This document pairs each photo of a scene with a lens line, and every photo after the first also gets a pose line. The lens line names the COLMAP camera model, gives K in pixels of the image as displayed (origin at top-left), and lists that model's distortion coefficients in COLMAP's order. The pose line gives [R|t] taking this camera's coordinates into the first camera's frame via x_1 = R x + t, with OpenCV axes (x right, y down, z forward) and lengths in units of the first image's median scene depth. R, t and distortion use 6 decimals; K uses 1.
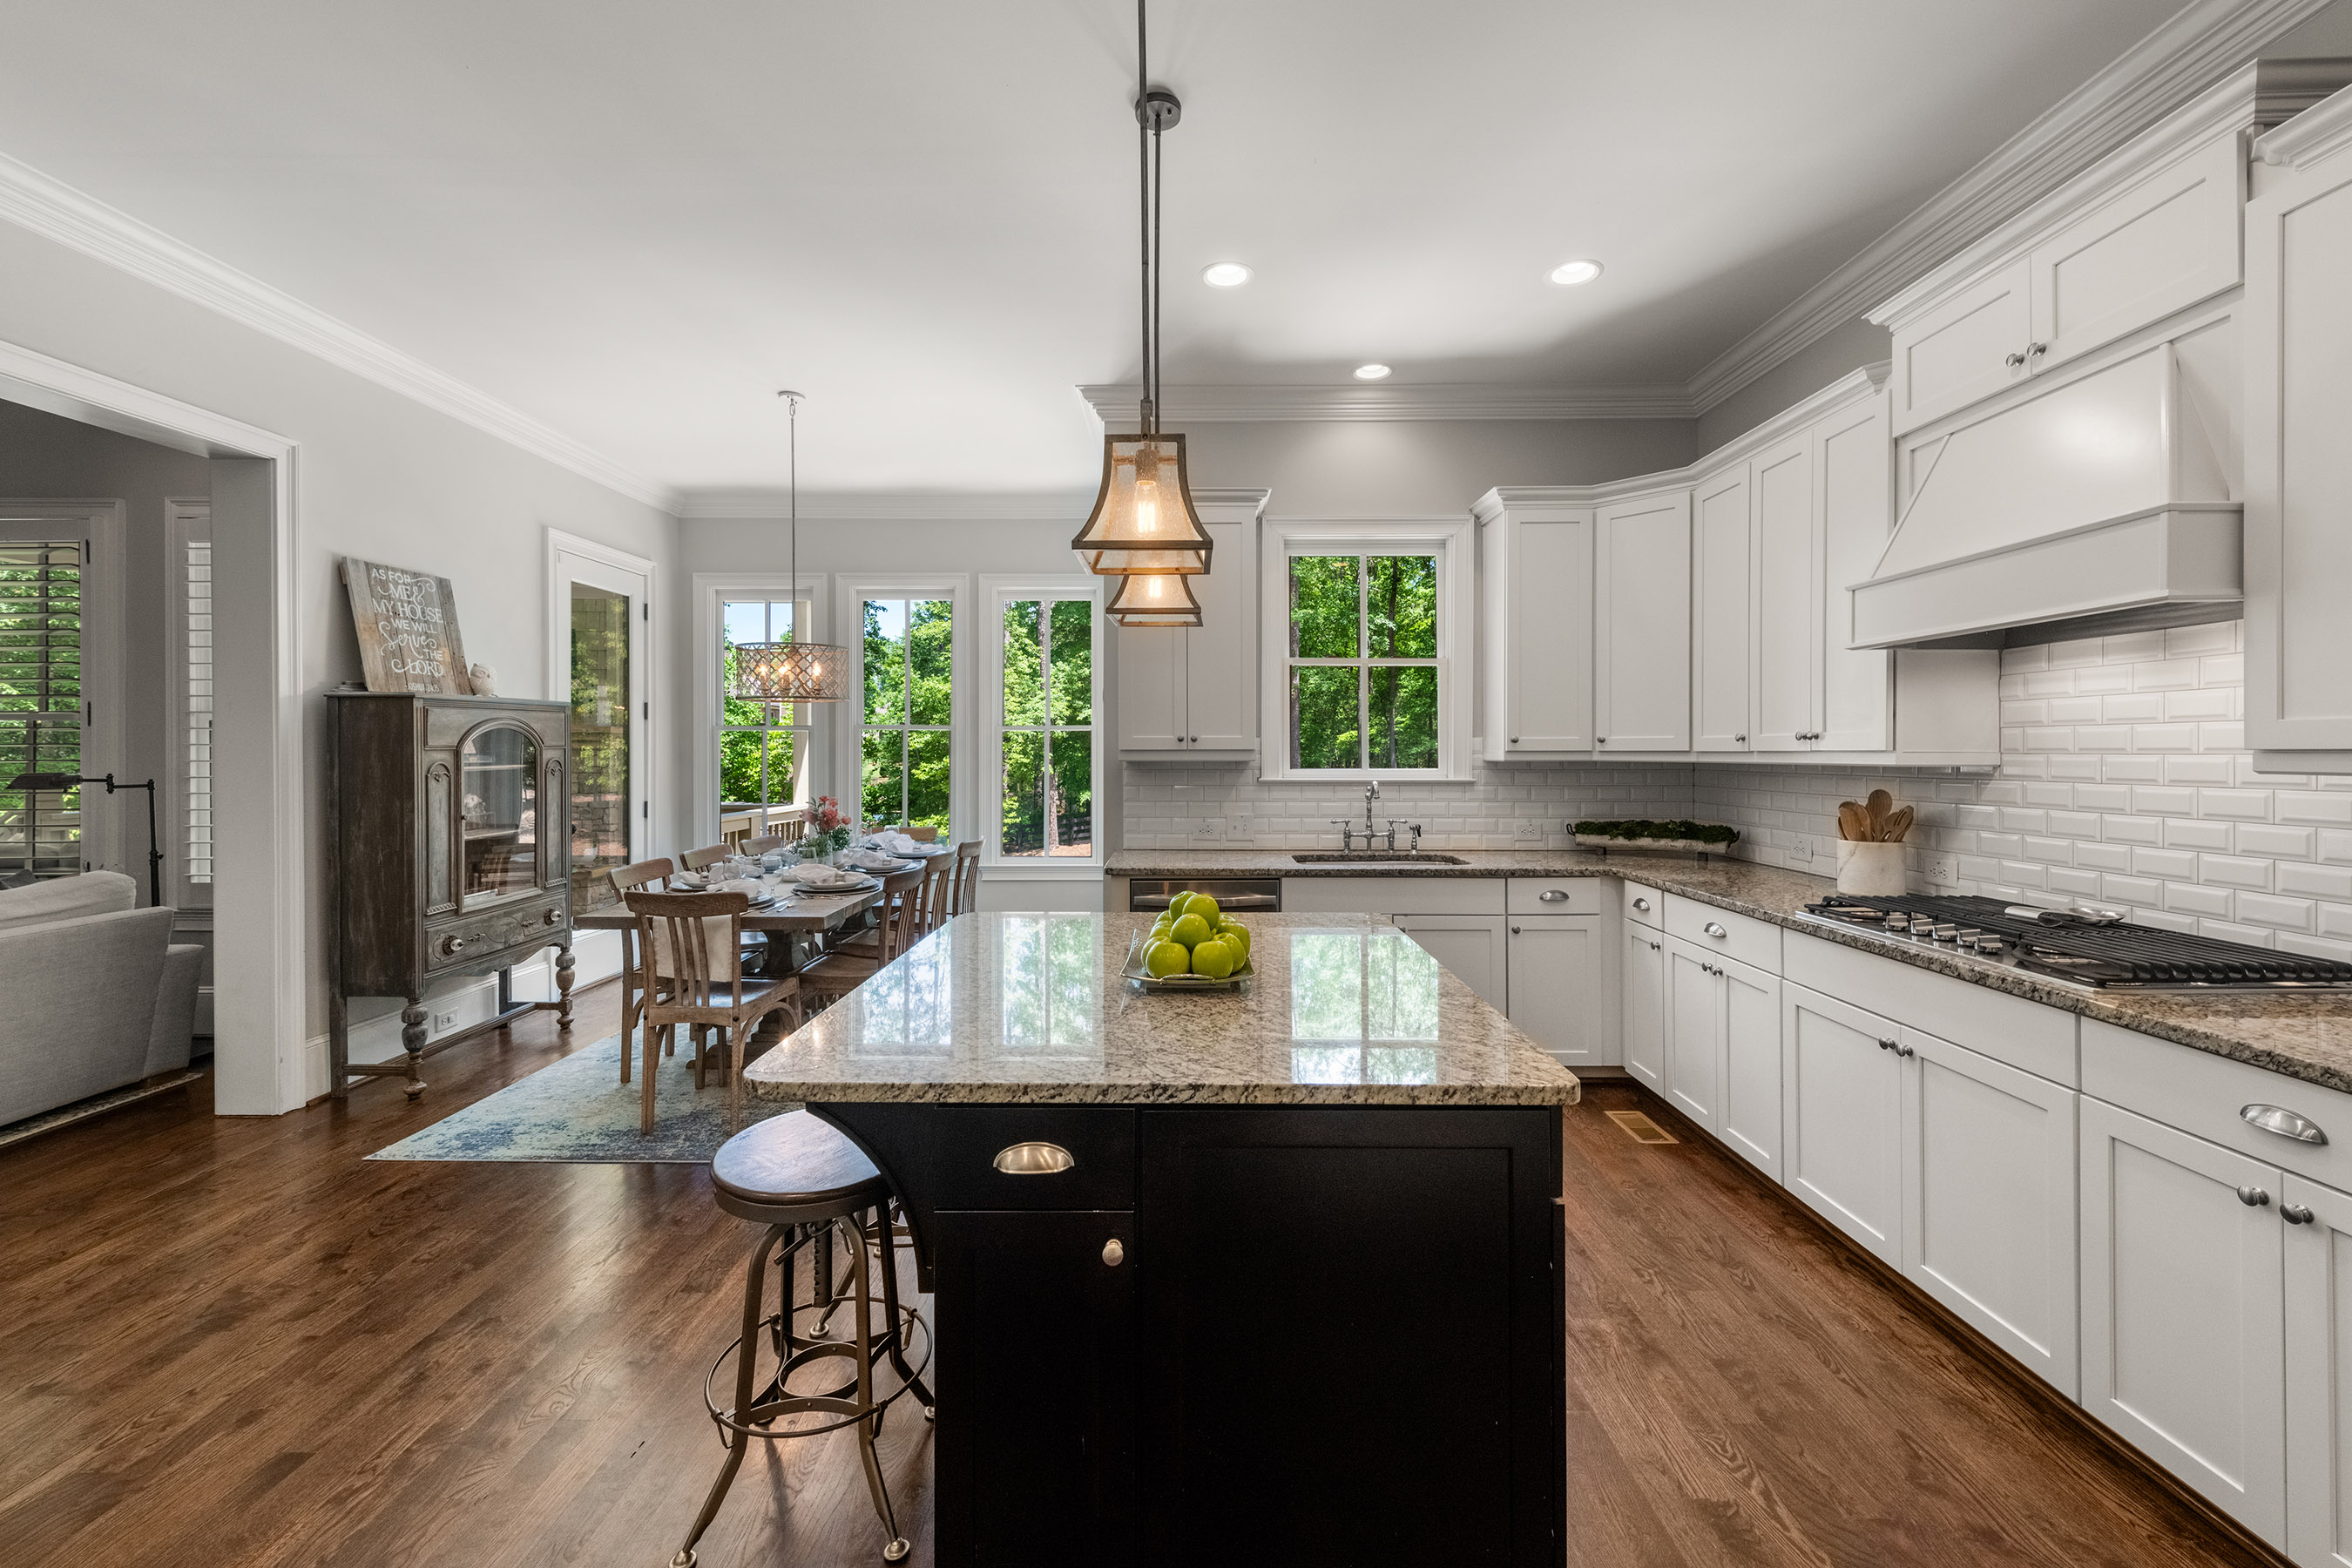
lens RADIAL K [[942.3, 0, 1177.7], [0, 942.3, 752.2], [0, 0, 1]] dist [0.013034, -0.000153]
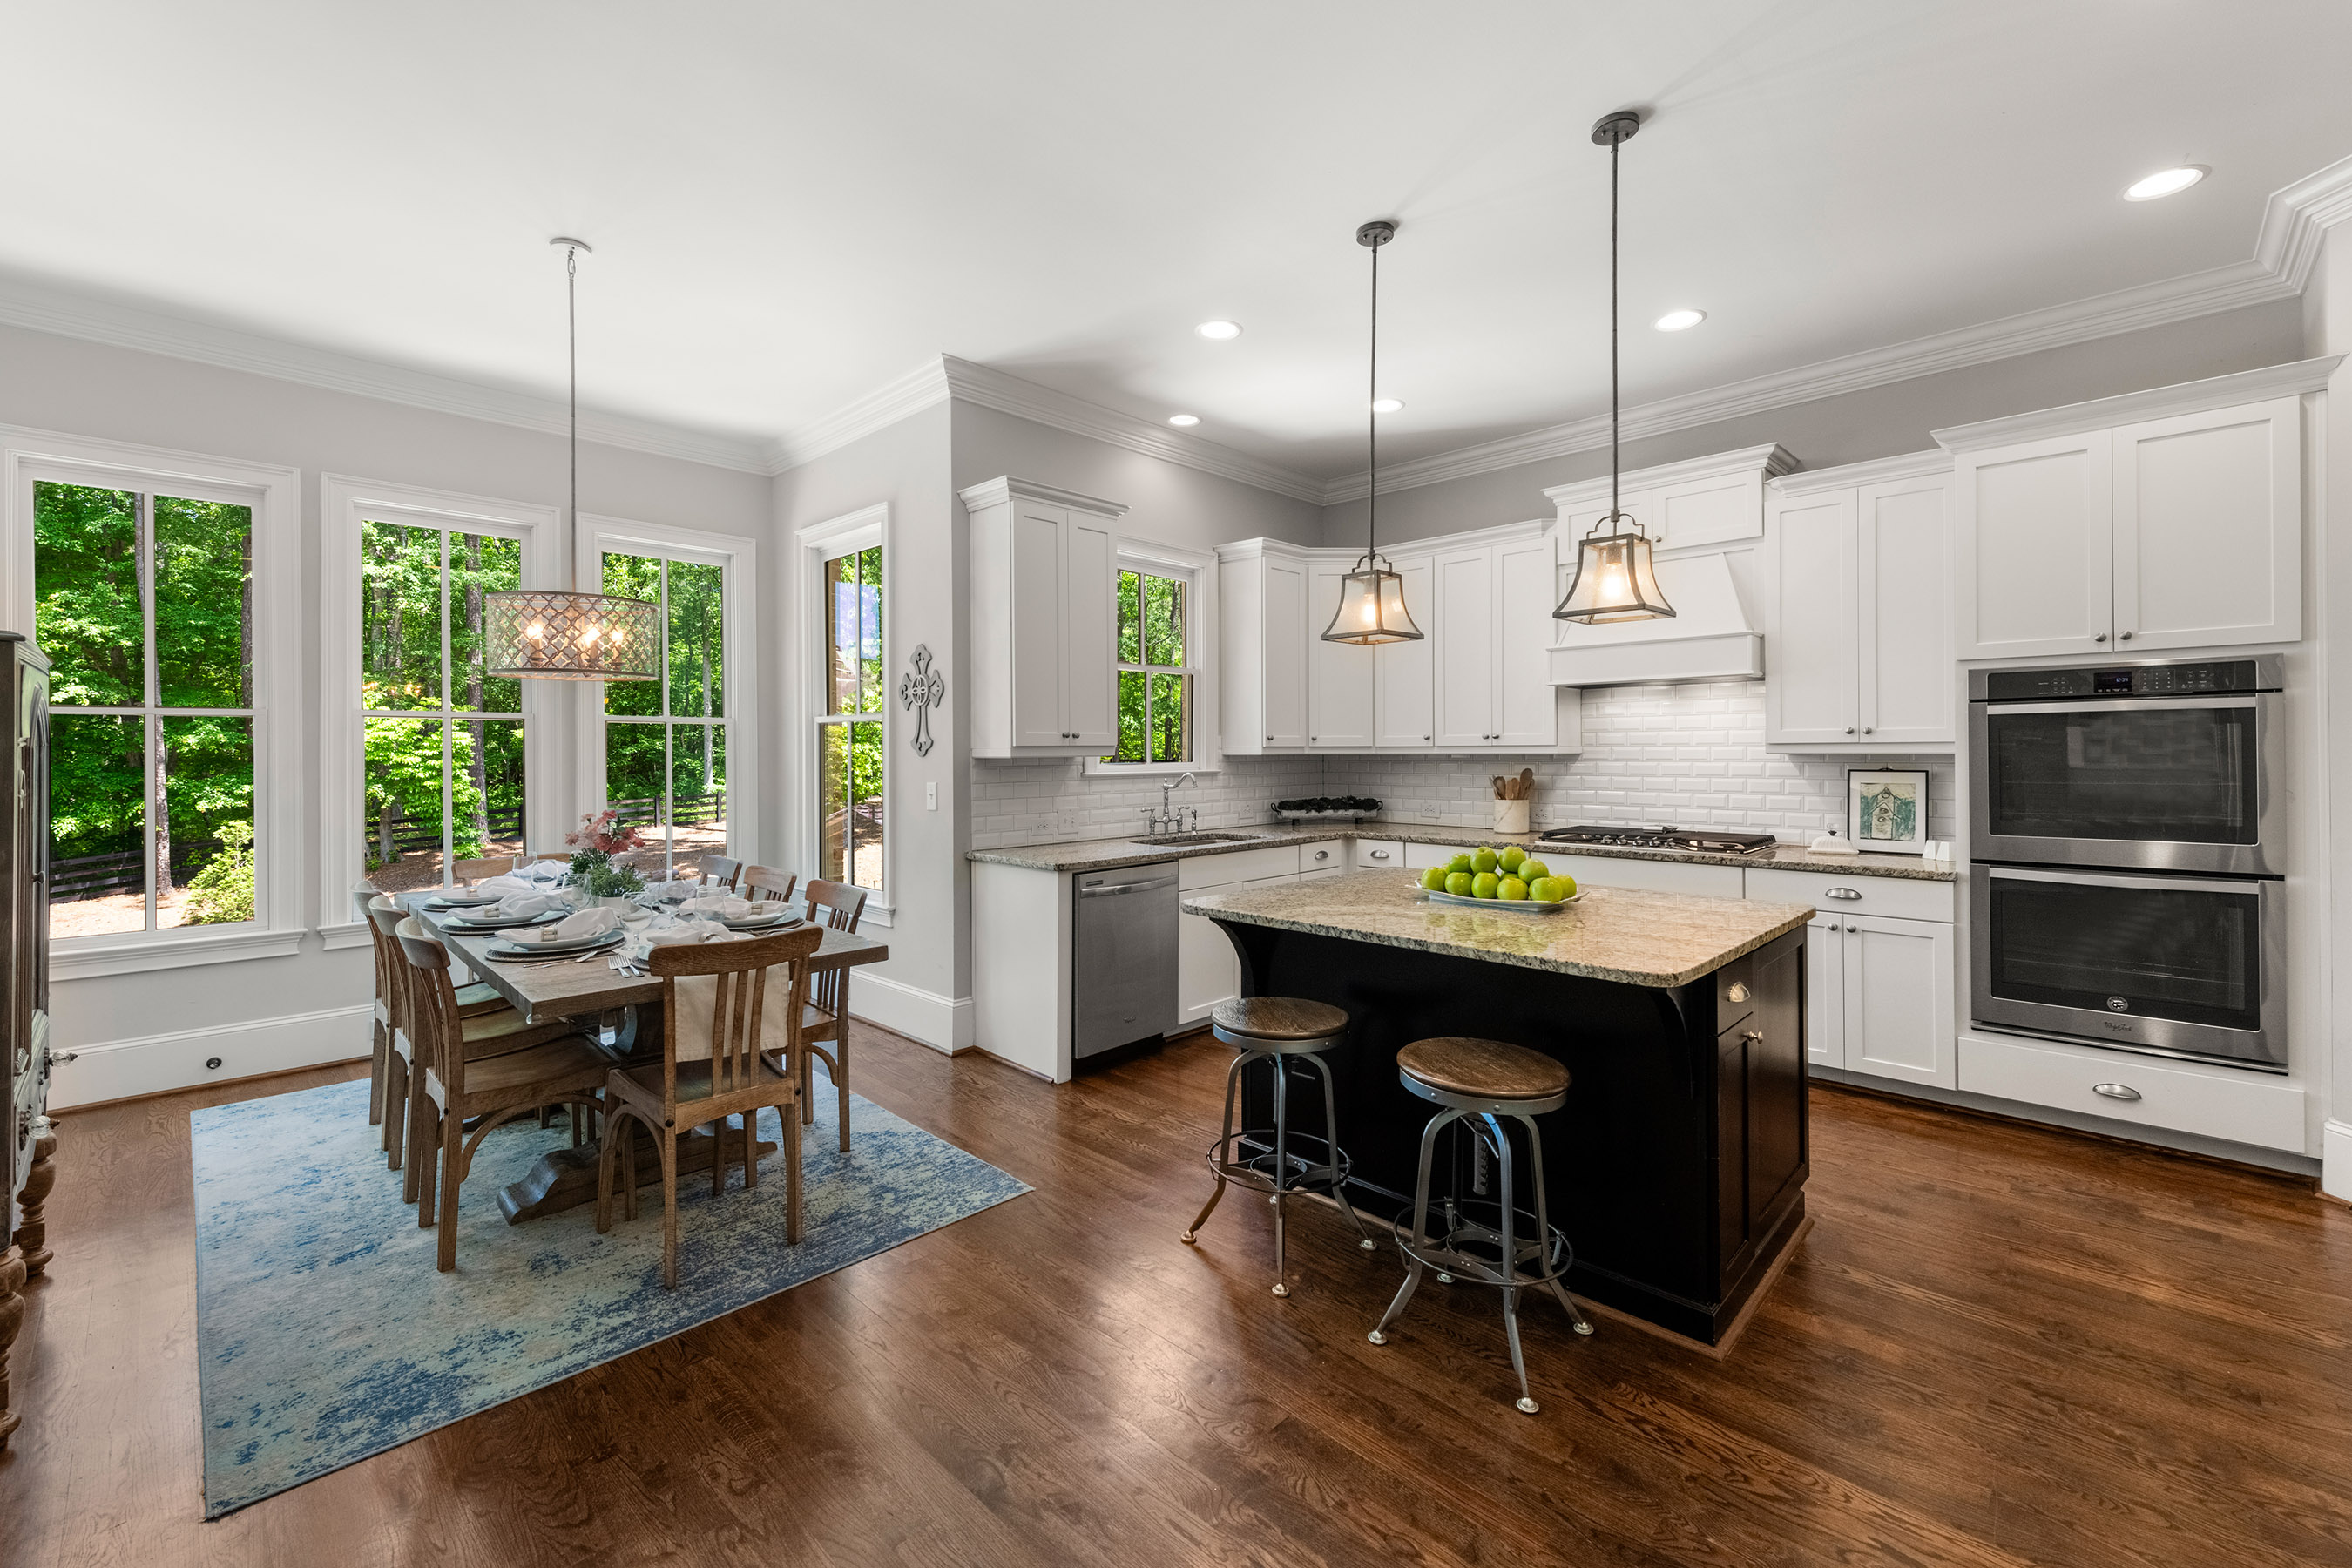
lens RADIAL K [[986.5, 0, 1168.5], [0, 986.5, 745.9], [0, 0, 1]] dist [0.009088, -0.000011]
pose [[0.692424, -0.000794, 0.721490, -0.731356], [0.005383, 0.999977, -0.004066, 0.002332], [-0.721470, 0.006699, 0.692413, 0.188131]]
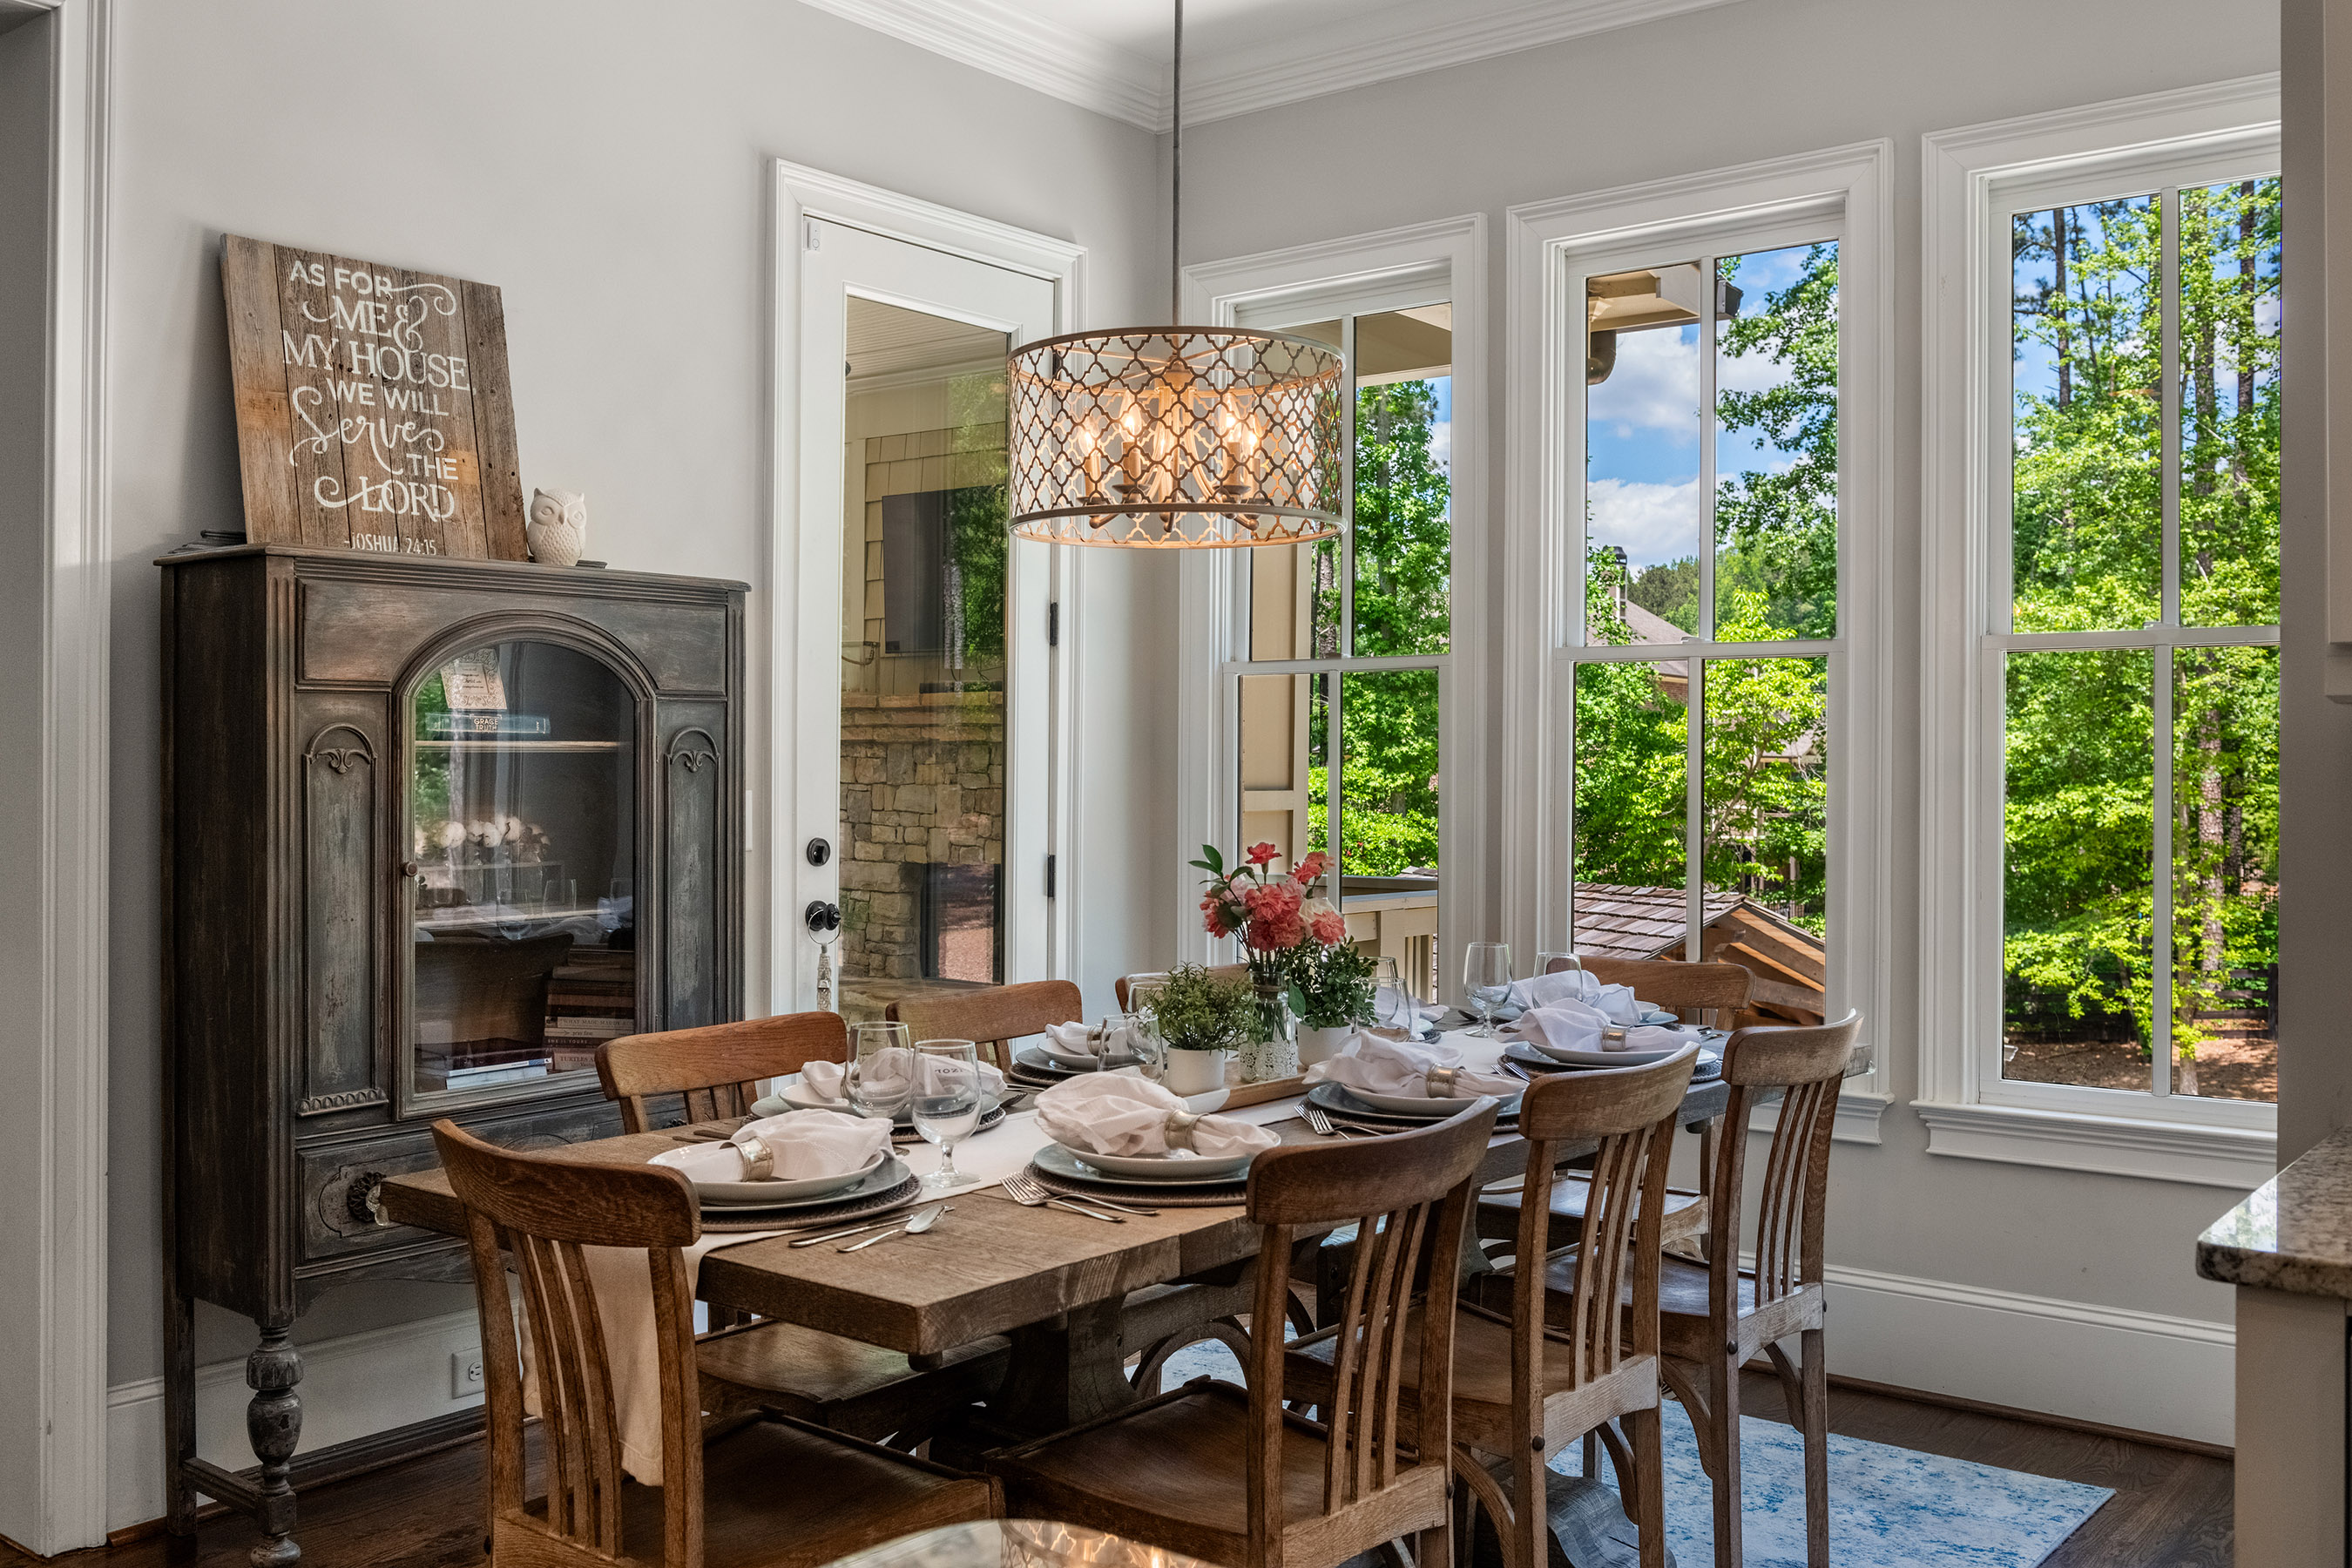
lens RADIAL K [[2082.4, 0, 1174.6], [0, 2082.4, 752.1], [0, 0, 1]] dist [-0.006733, -0.002066]
pose [[0.790252, -0.001020, -0.612781, 0.011710], [-0.008192, 0.999892, -0.012229, 0.029206], [0.612727, 0.014683, 0.790158, 0.530440]]
